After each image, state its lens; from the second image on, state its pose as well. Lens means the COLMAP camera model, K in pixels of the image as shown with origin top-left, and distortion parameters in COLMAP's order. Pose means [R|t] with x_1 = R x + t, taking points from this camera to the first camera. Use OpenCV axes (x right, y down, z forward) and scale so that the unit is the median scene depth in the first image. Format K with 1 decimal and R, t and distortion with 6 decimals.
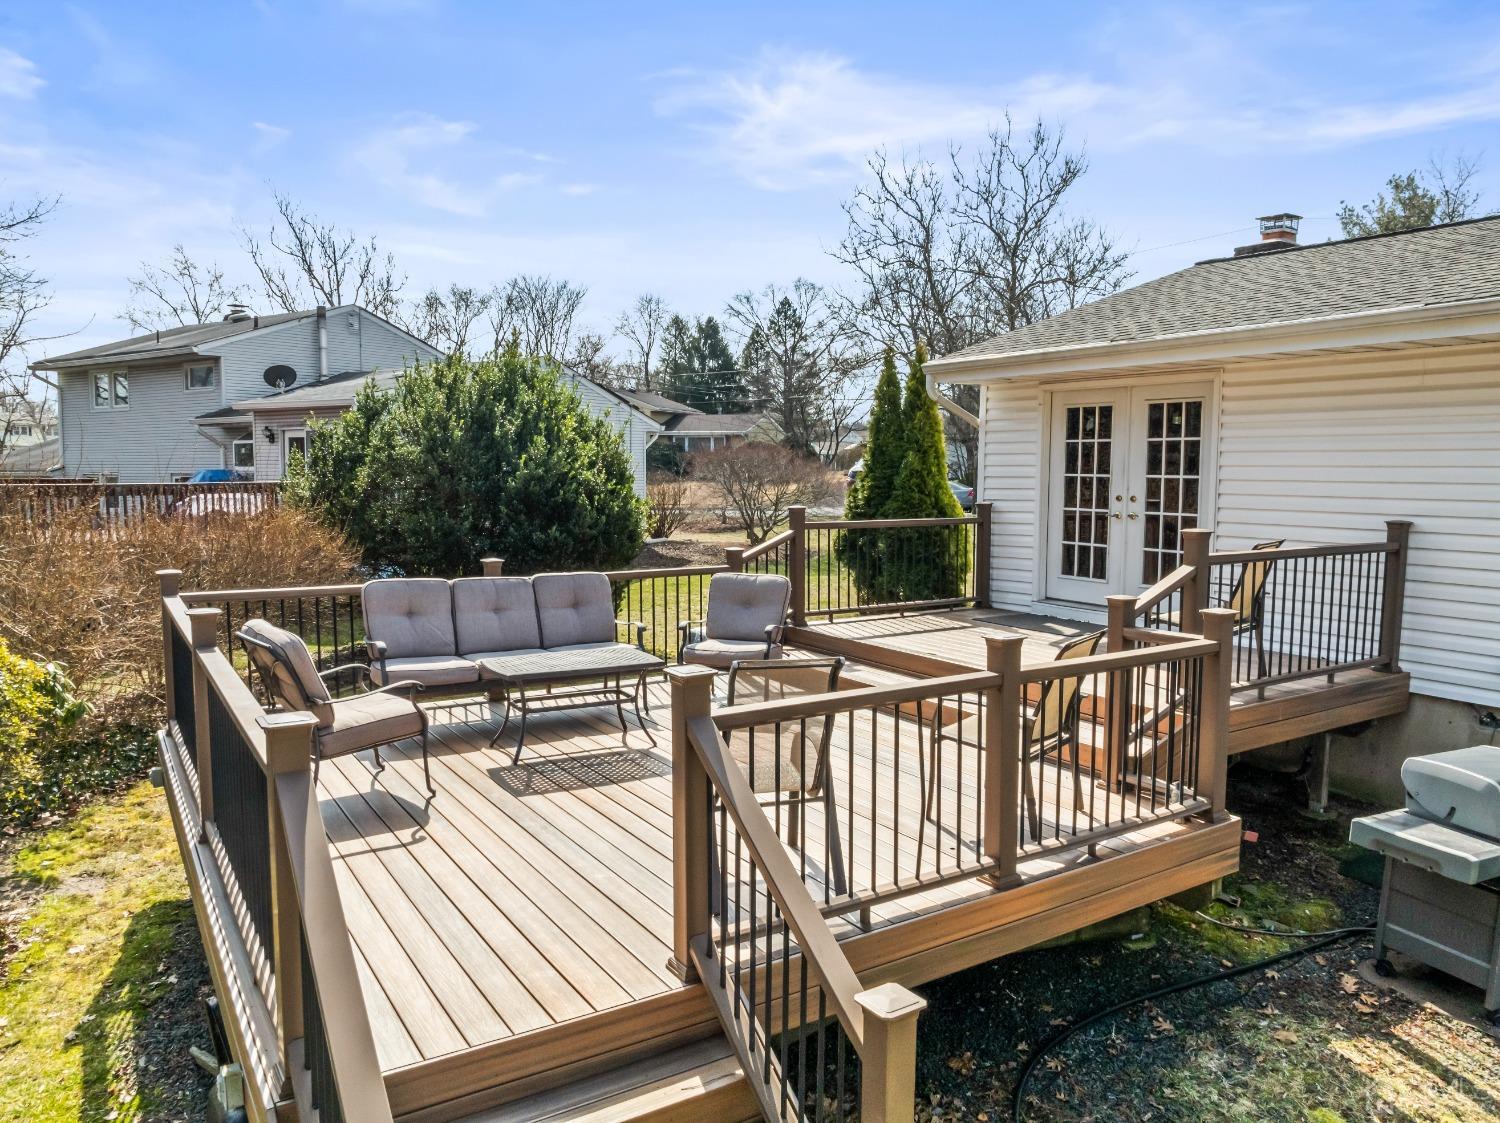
lens RADIAL K [[1062.1, 0, 750.0], [0, 1062.1, 561.5], [0, 0, 1]] dist [-0.061759, 0.026794]
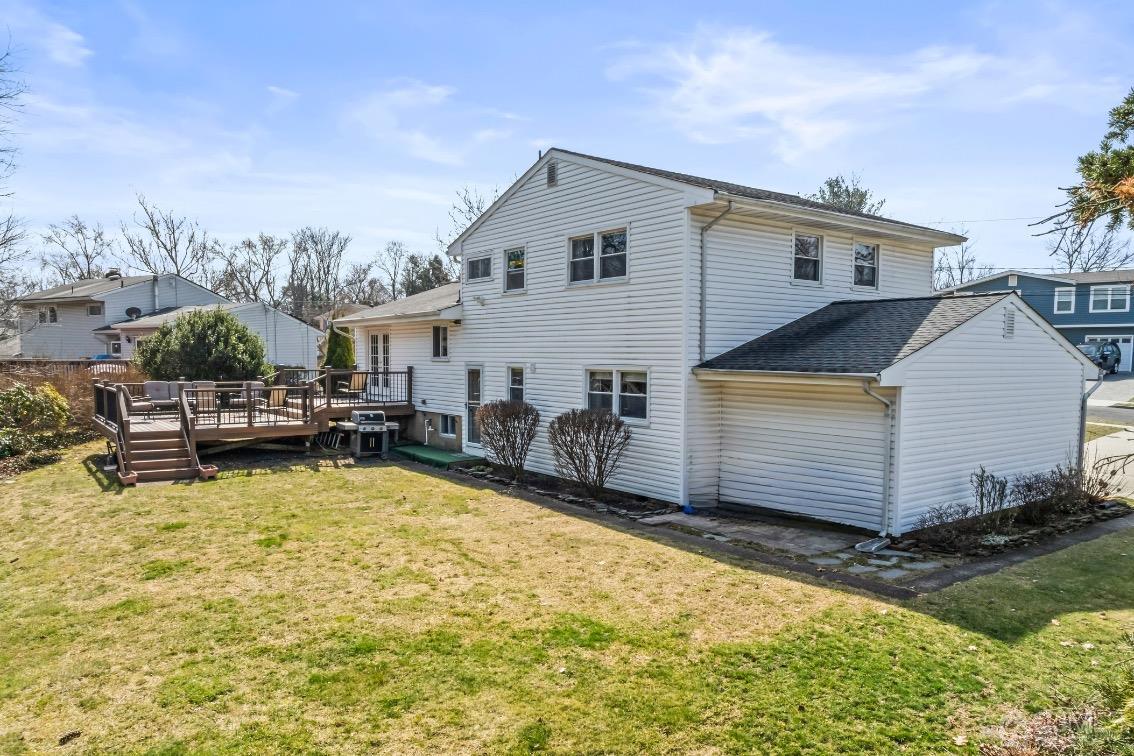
lens RADIAL K [[816.1, 0, 565.2], [0, 816.1, 419.6], [0, 0, 1]] dist [-0.004285, -0.003032]
pose [[0.998757, -0.006548, 0.049405, 0.371406], [0.006952, 0.999944, -0.008012, 0.068459], [-0.049349, 0.008346, 0.998747, -0.750600]]
